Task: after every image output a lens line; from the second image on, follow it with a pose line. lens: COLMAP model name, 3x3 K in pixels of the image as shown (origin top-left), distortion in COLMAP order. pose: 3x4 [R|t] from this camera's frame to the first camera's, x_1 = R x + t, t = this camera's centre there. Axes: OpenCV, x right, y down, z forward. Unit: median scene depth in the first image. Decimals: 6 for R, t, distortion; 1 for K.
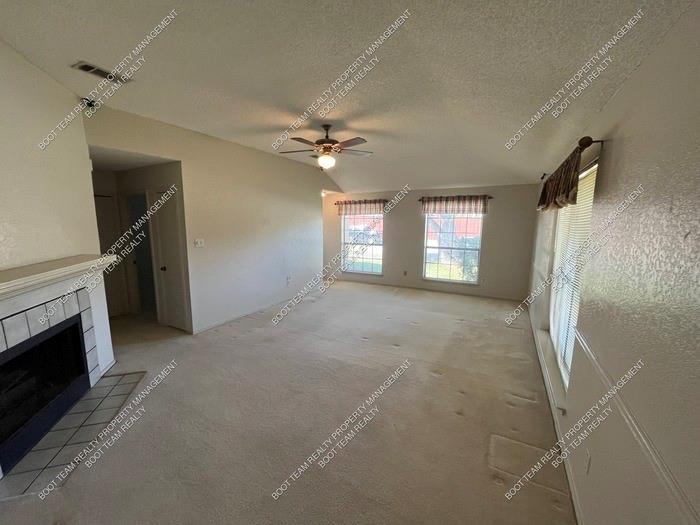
lens RADIAL K [[285.4, 0, 345.8], [0, 285.4, 264.0], [0, 0, 1]] dist [-0.000805, -0.000110]
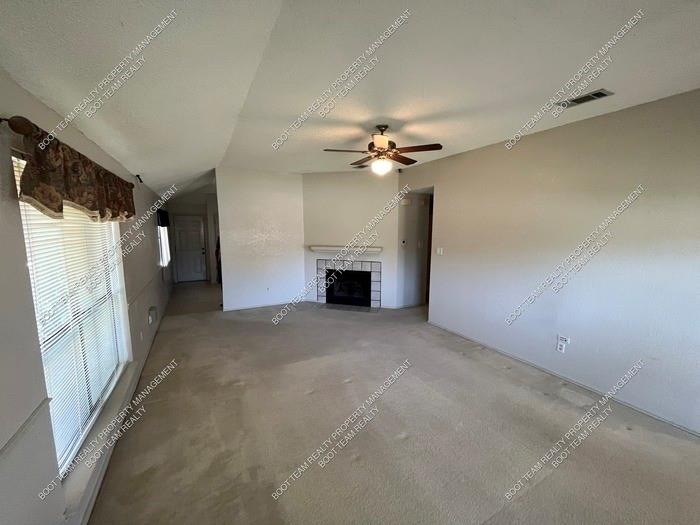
lens RADIAL K [[285.4, 0, 345.8], [0, 285.4, 264.0], [0, 0, 1]] dist [-0.000805, -0.000110]
pose [[0.999996, -0.001302, 0.002614, -0.819990], [0.001304, 0.999999, -0.000669, -0.000173], [-0.002614, 0.000672, 0.999996, 0.001440]]
